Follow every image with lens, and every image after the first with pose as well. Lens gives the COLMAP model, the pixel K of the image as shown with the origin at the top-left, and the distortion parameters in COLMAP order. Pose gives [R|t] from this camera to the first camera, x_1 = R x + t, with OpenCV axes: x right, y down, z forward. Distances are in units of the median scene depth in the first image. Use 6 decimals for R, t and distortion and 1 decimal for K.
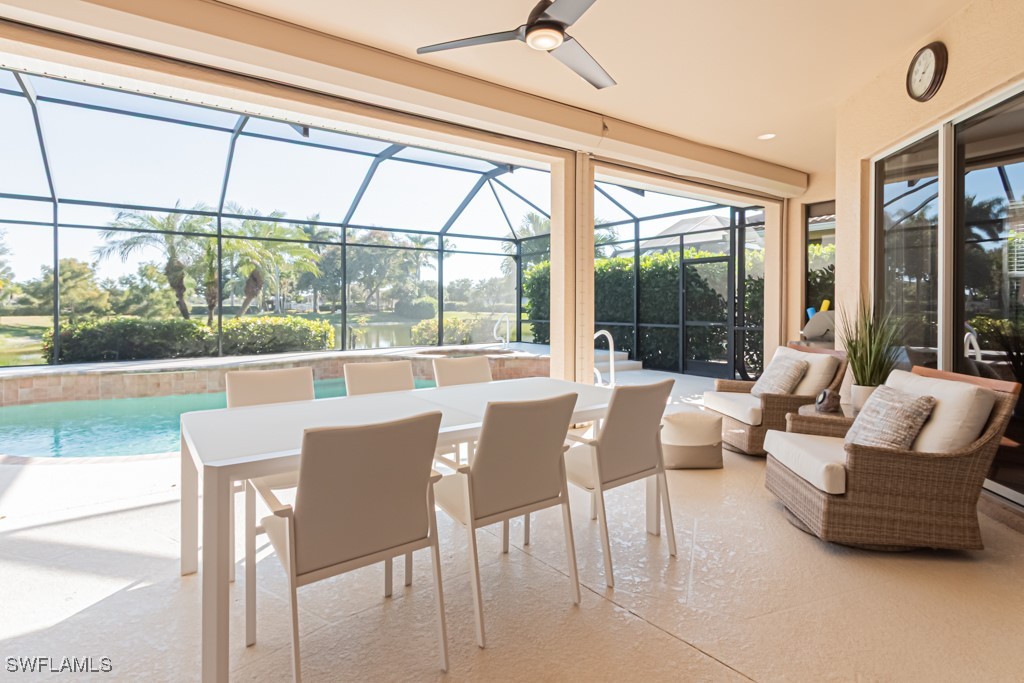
lens RADIAL K [[512.6, 0, 505.9], [0, 512.6, 302.9], [0, 0, 1]] dist [0.001312, -0.000246]
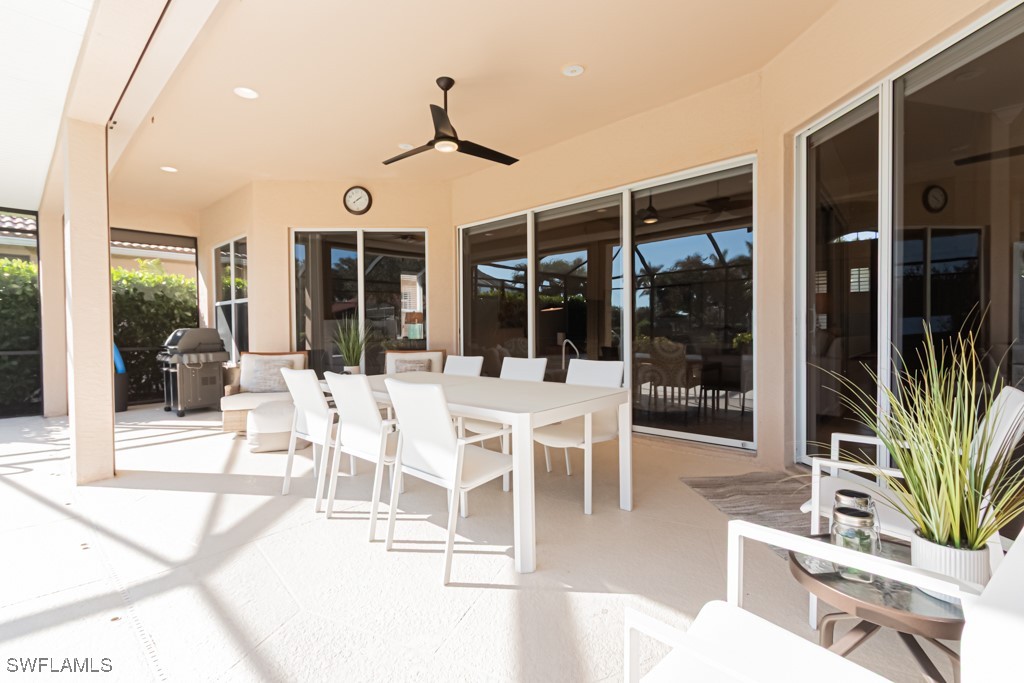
lens RADIAL K [[462.1, 0, 502.2], [0, 462.1, 338.4], [0, 0, 1]] dist [0.004316, -0.001125]
pose [[-0.190388, -0.015980, 0.981579, -0.356245], [0.007501, 0.999815, 0.017732, 0.014839], [-0.981680, 0.010738, -0.190233, 0.292484]]
